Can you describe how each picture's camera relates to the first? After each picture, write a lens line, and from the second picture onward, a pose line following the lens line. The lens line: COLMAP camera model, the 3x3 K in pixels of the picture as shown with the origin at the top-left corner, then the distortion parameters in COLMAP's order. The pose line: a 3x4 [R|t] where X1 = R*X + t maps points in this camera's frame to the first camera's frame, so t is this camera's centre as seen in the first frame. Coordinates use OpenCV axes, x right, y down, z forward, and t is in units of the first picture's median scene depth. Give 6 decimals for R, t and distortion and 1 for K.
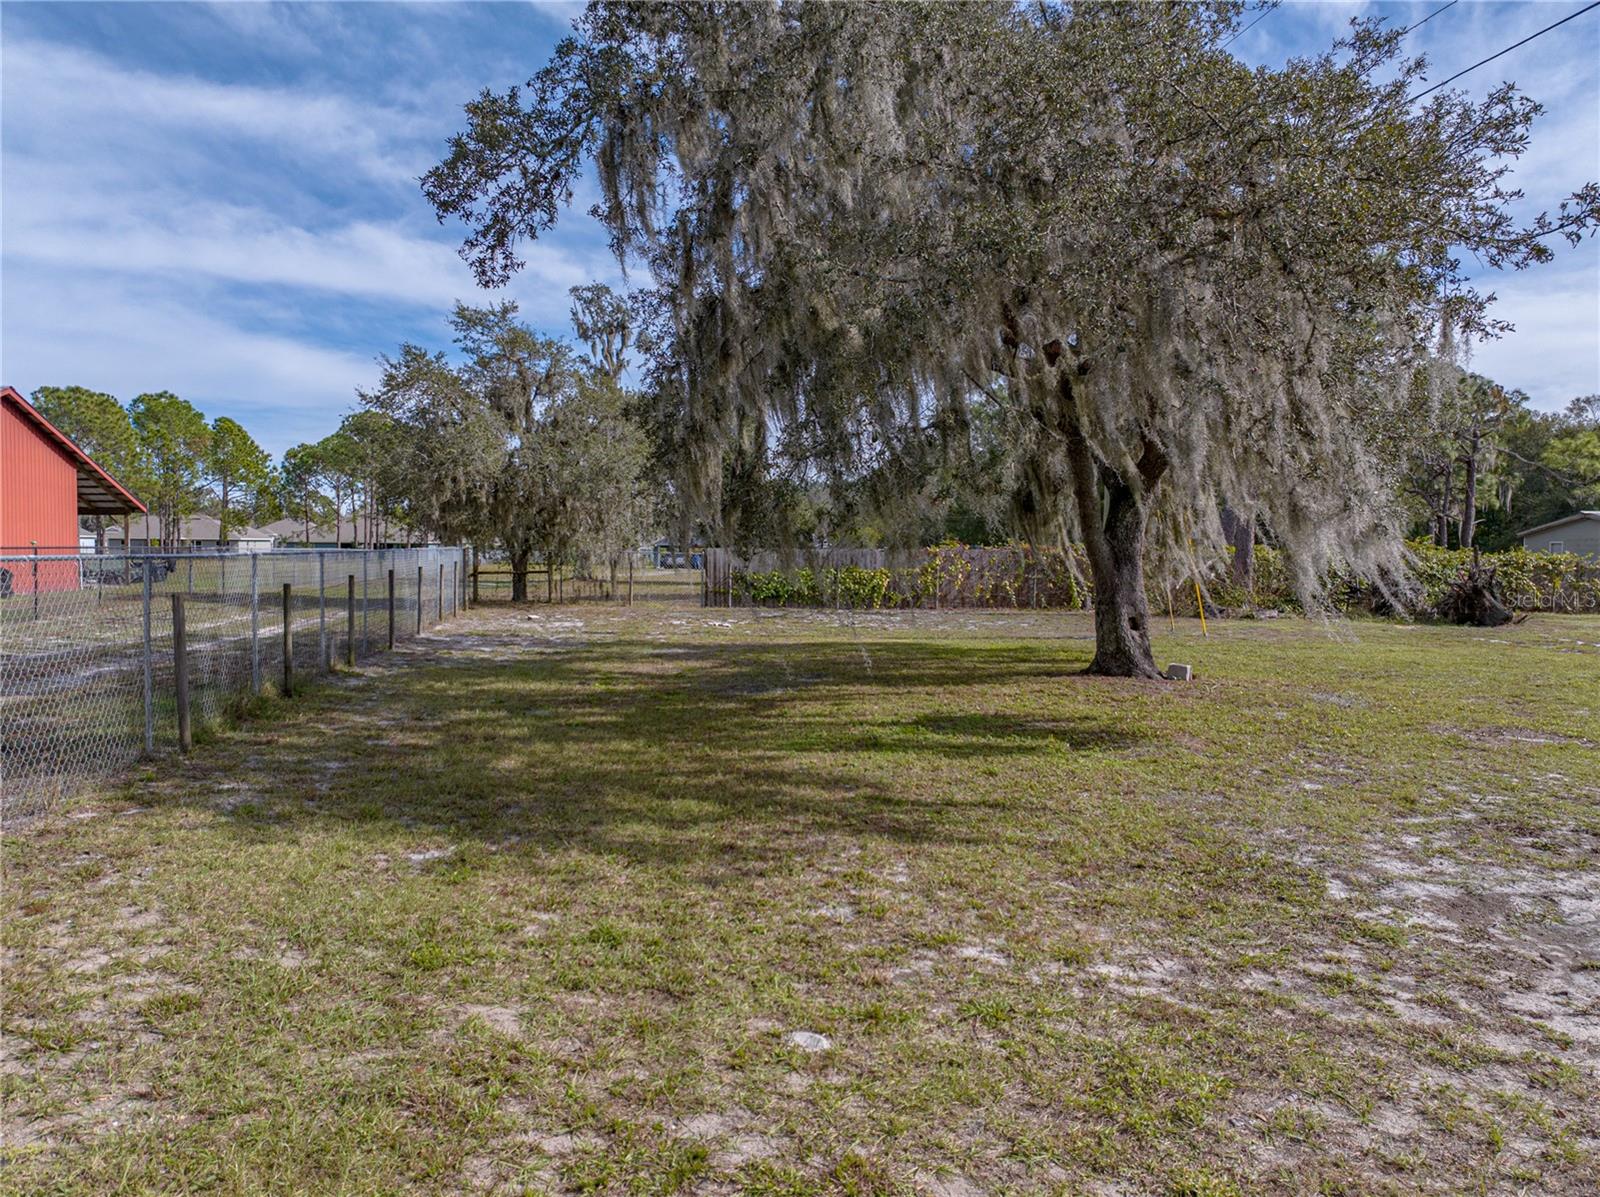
lens RADIAL K [[1128.2, 0, 804.8], [0, 1128.2, 600.9], [0, 0, 1]] dist [-0.034008, 0.021697]
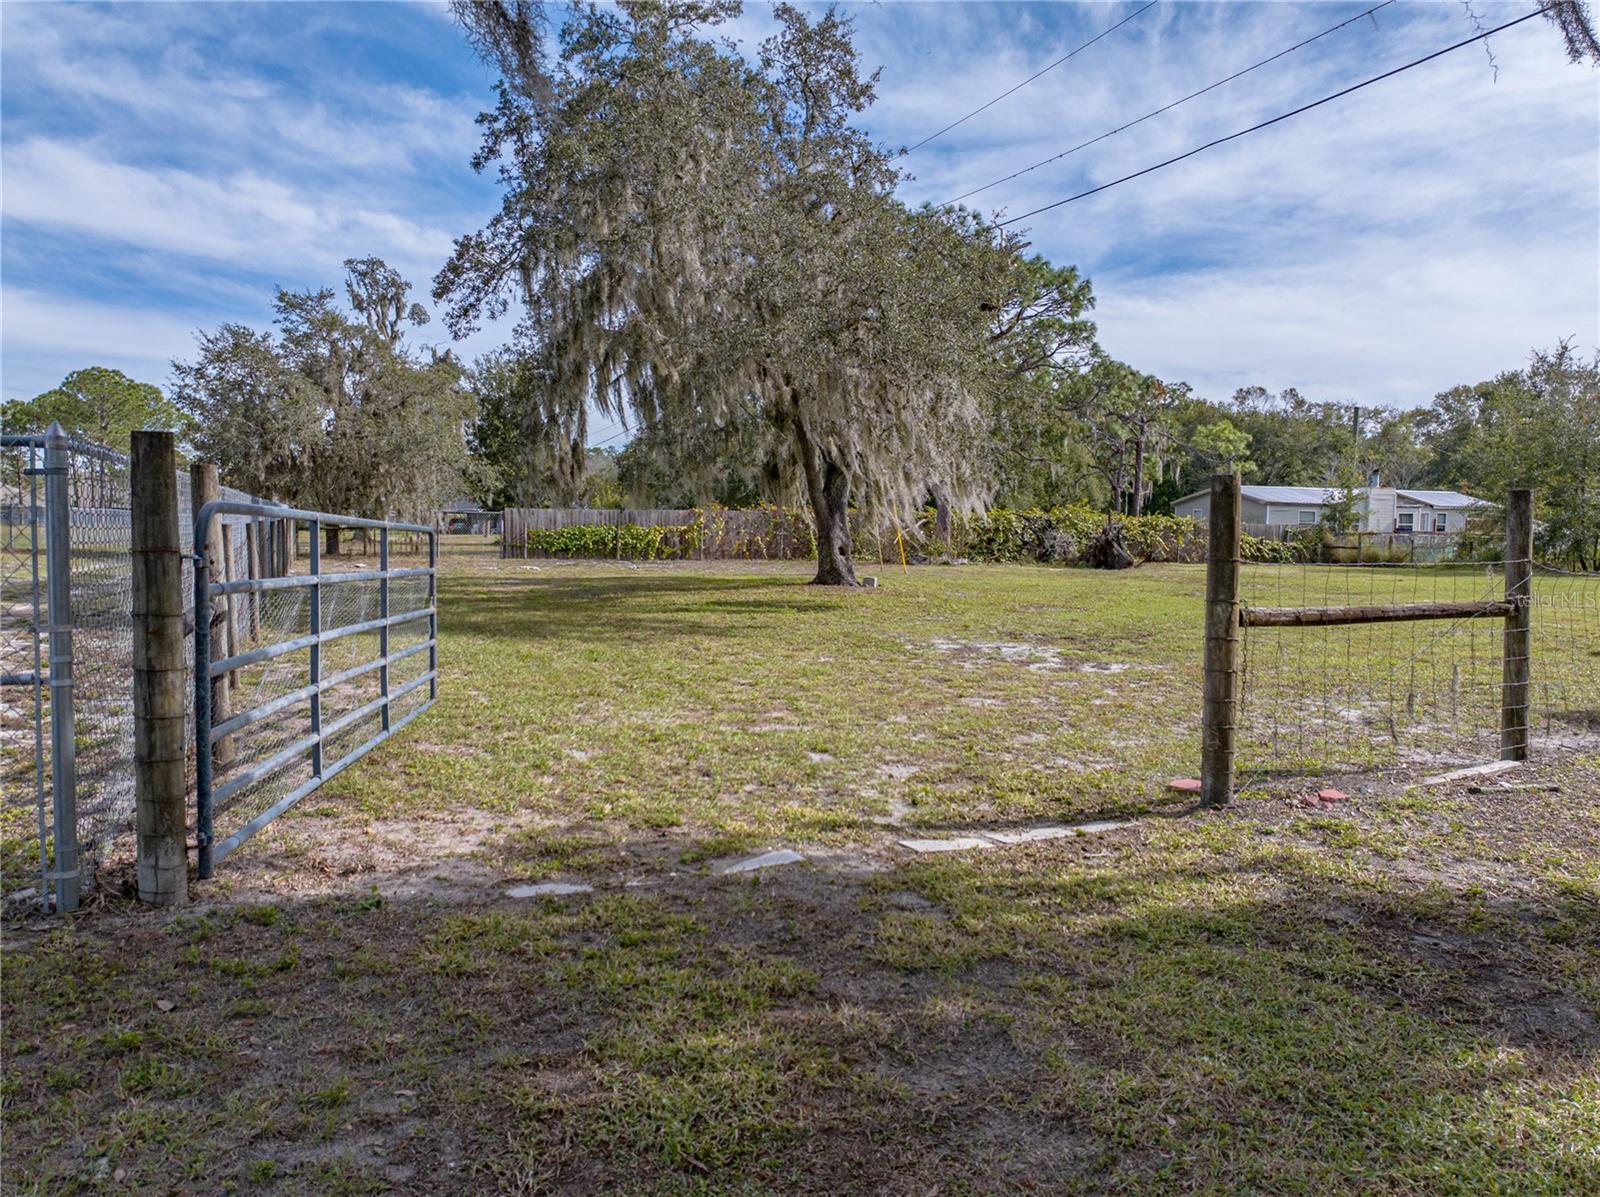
lens RADIAL K [[1121.1, 0, 795.5], [0, 1121.1, 603.7], [0, 0, 1]] dist [-0.033950, 0.017545]
pose [[0.977819, -0.011382, 0.209140, -0.111949], [0.004939, 0.999498, 0.031301, 0.053839], [-0.209391, -0.029573, 0.977385, -0.600701]]
